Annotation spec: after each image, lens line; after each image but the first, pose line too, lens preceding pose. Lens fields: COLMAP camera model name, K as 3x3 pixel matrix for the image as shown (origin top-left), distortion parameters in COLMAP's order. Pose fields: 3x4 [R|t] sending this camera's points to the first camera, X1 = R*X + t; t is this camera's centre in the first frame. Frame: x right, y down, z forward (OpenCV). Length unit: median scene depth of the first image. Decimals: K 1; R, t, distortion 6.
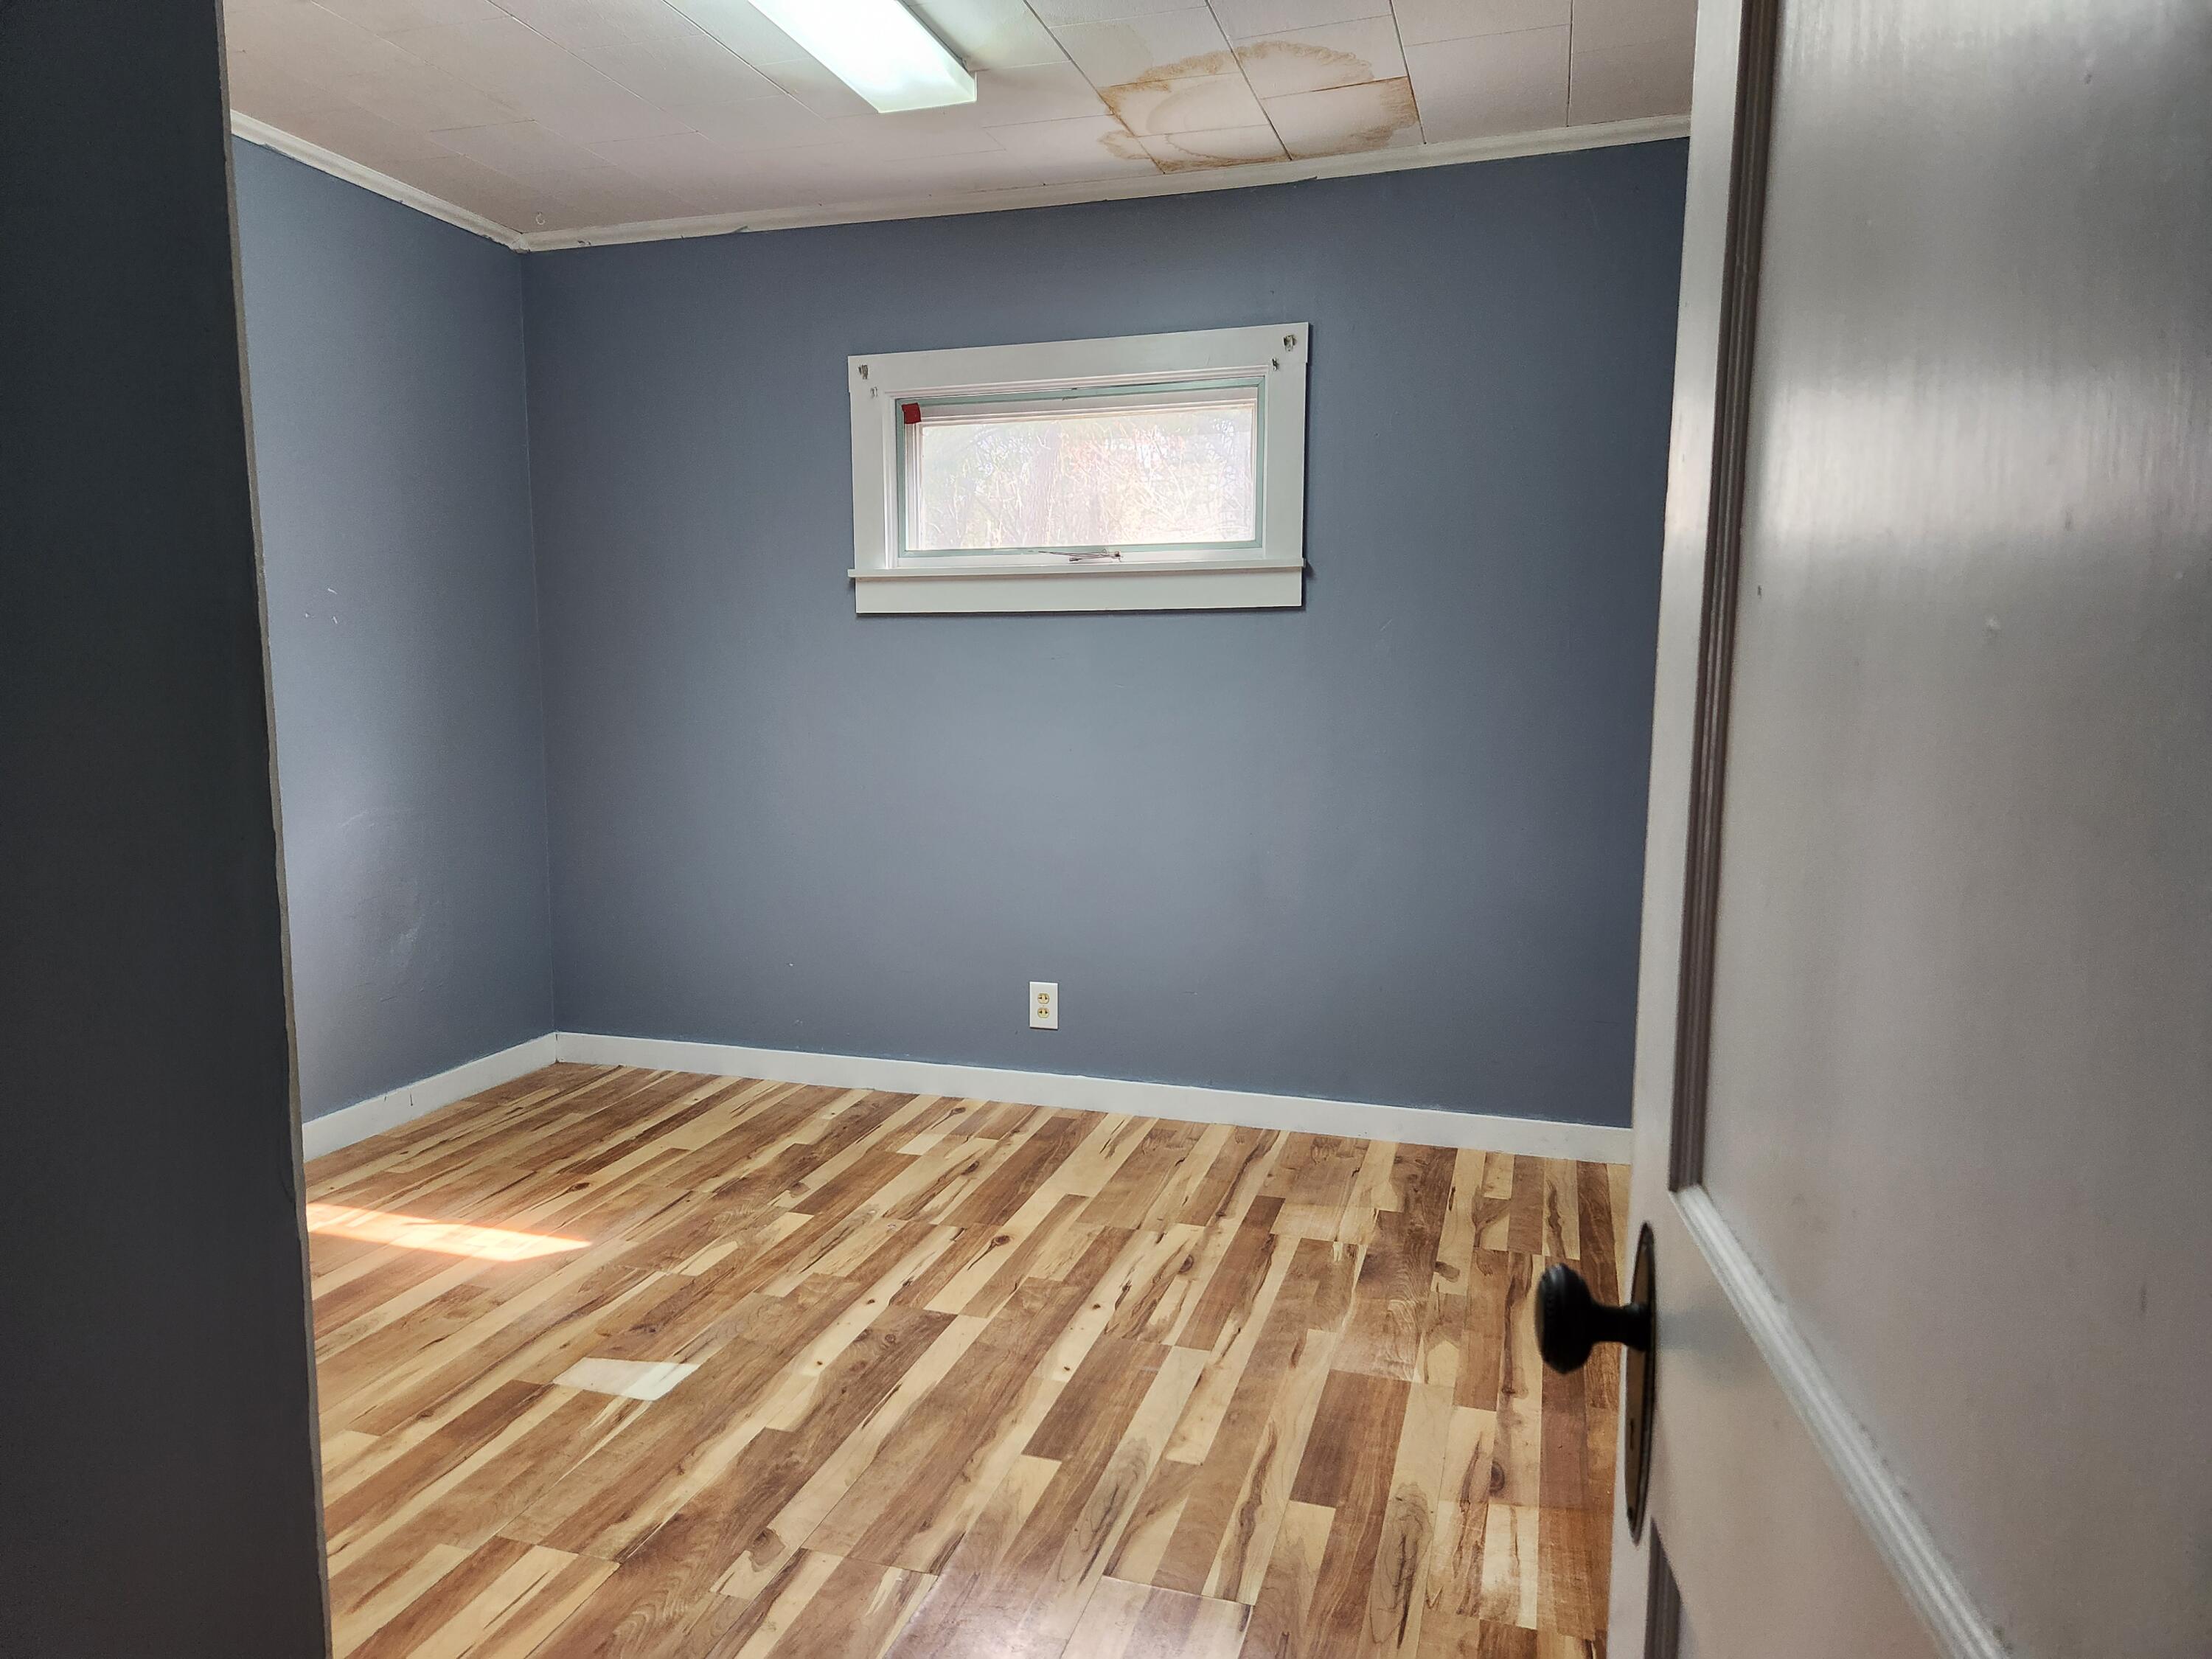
lens RADIAL K [[1468.1, 0, 1101.5], [0, 1468.1, 829.4], [0, 0, 1]] dist [0.028914, -0.025032]
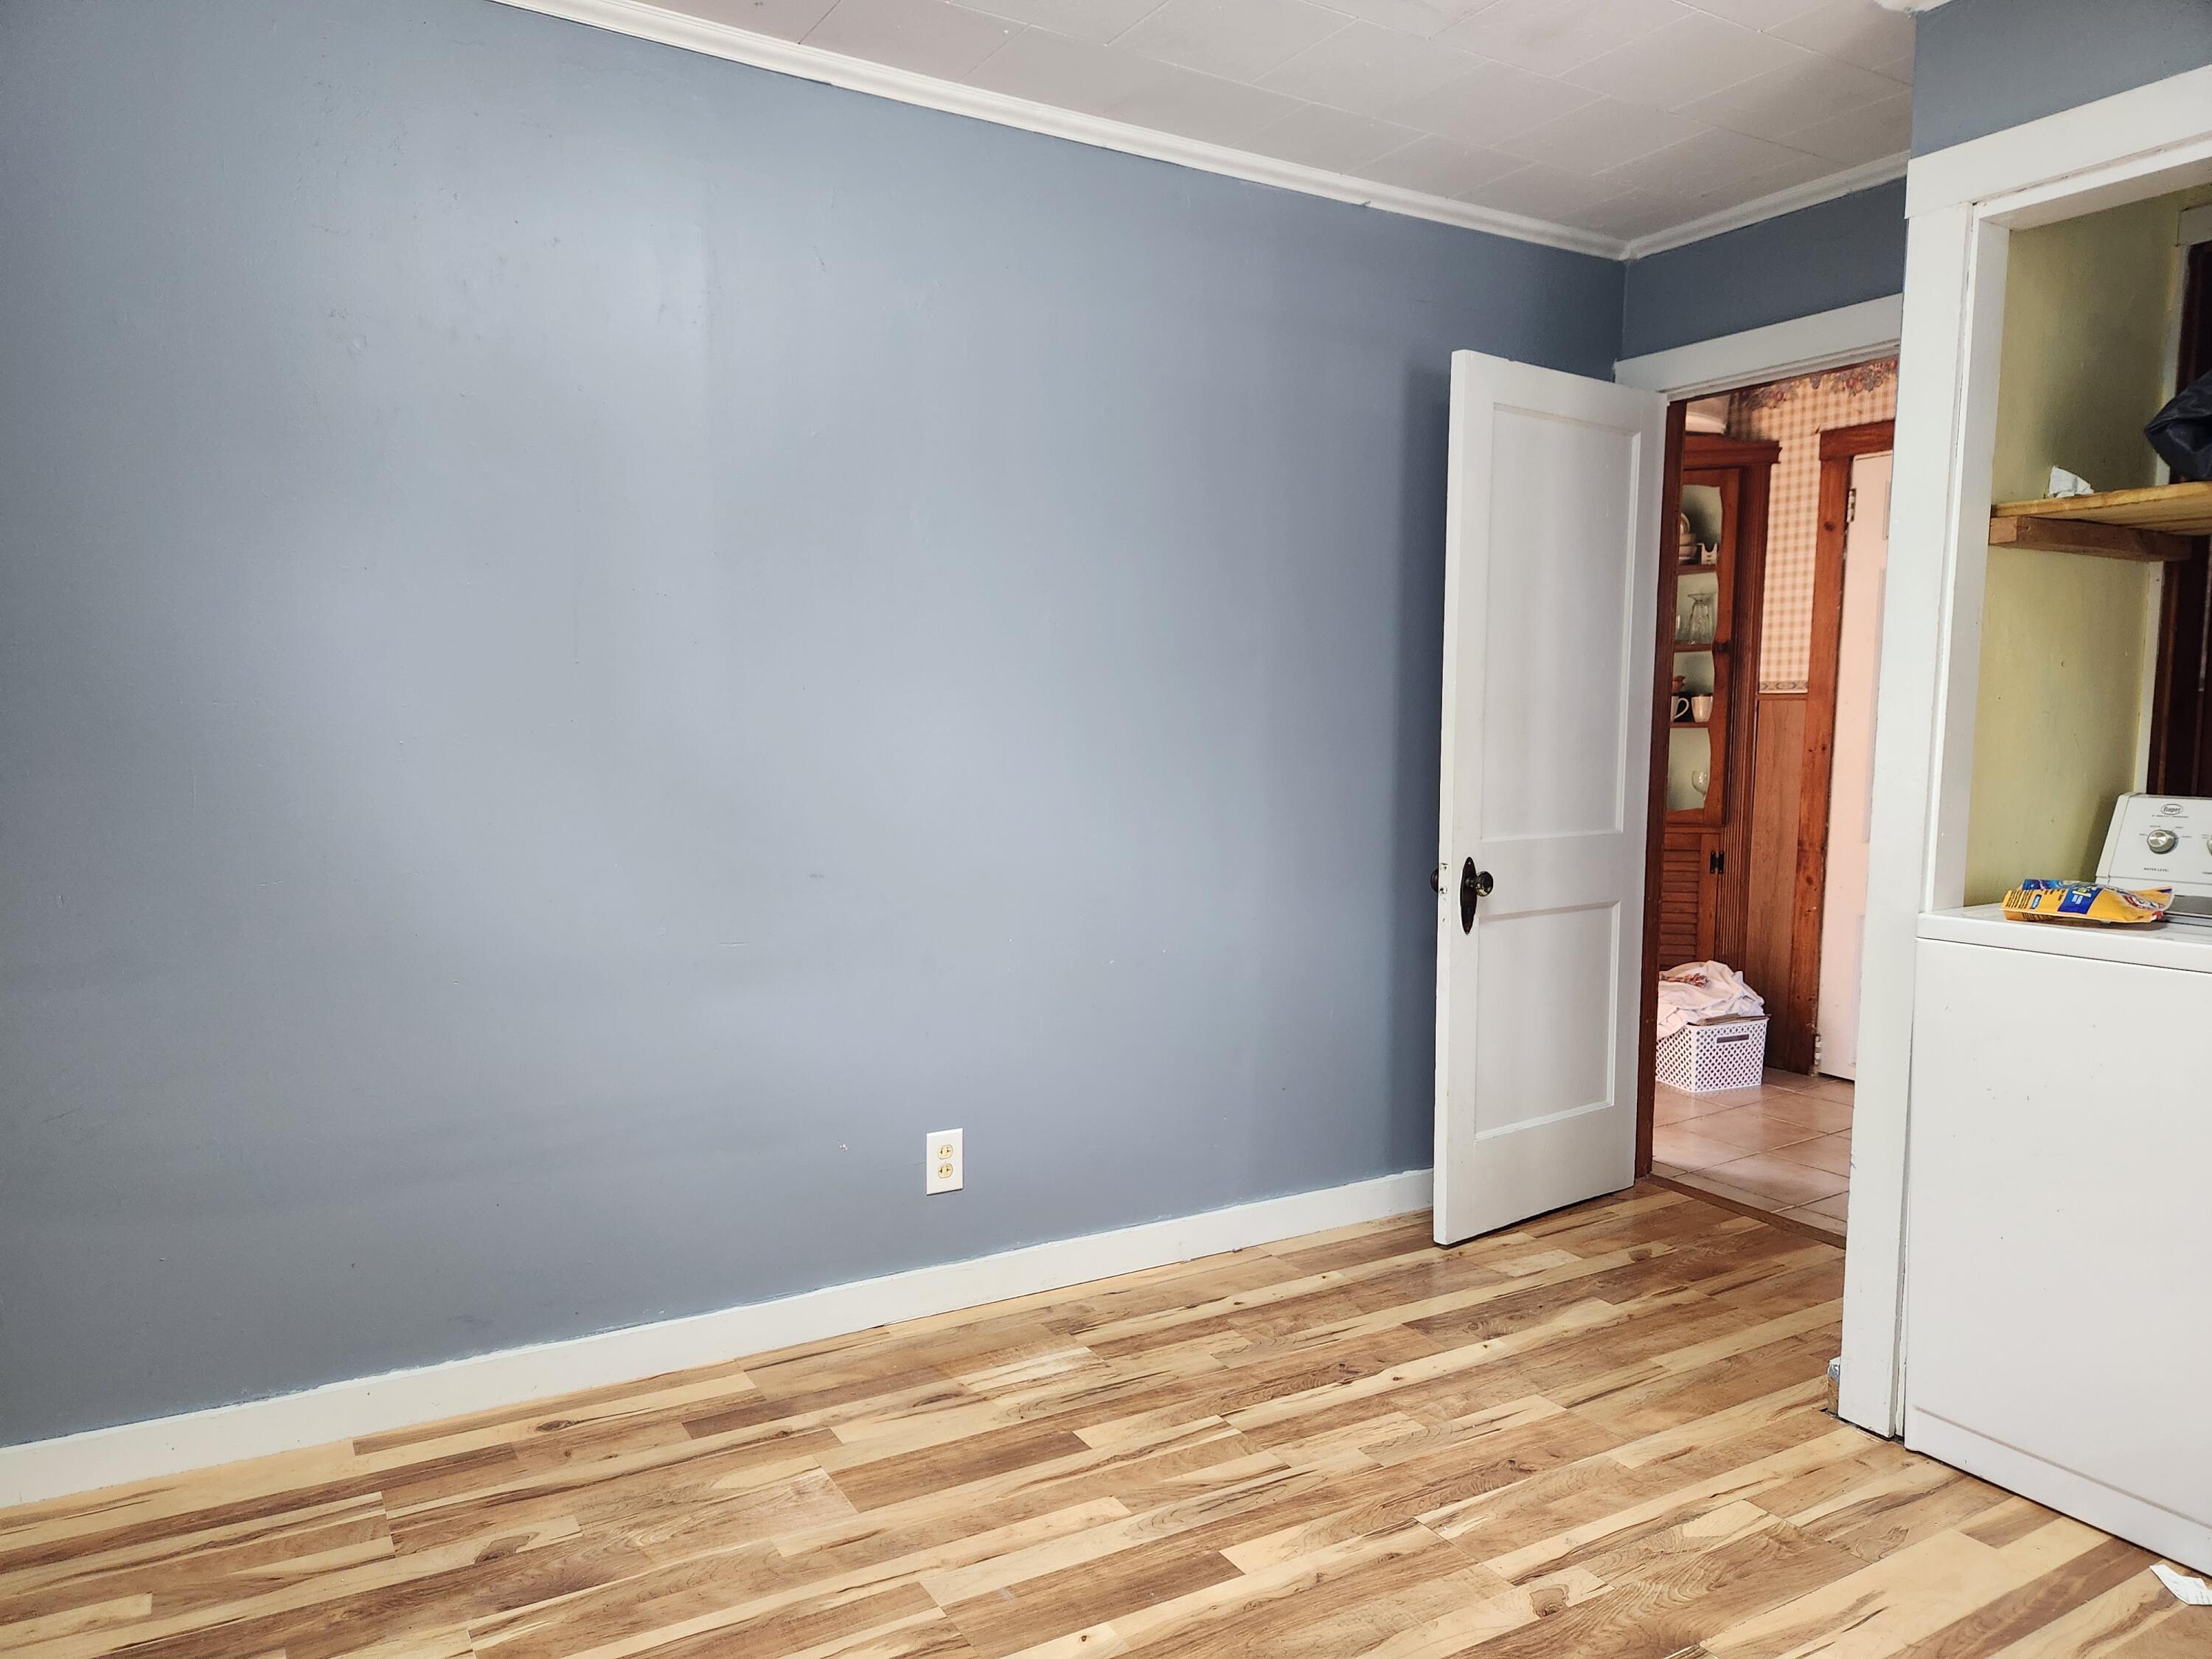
lens RADIAL K [[1468.1, 0, 1100.2], [0, 1468.1, 834.6], [0, 0, 1]] dist [0.028914, -0.025032]
pose [[-0.742385, -0.064593, 0.666853, -0.553642], [0.063538, 0.984068, 0.166053, -0.179787], [-0.666954, 0.165646, -0.726453, 1.607701]]
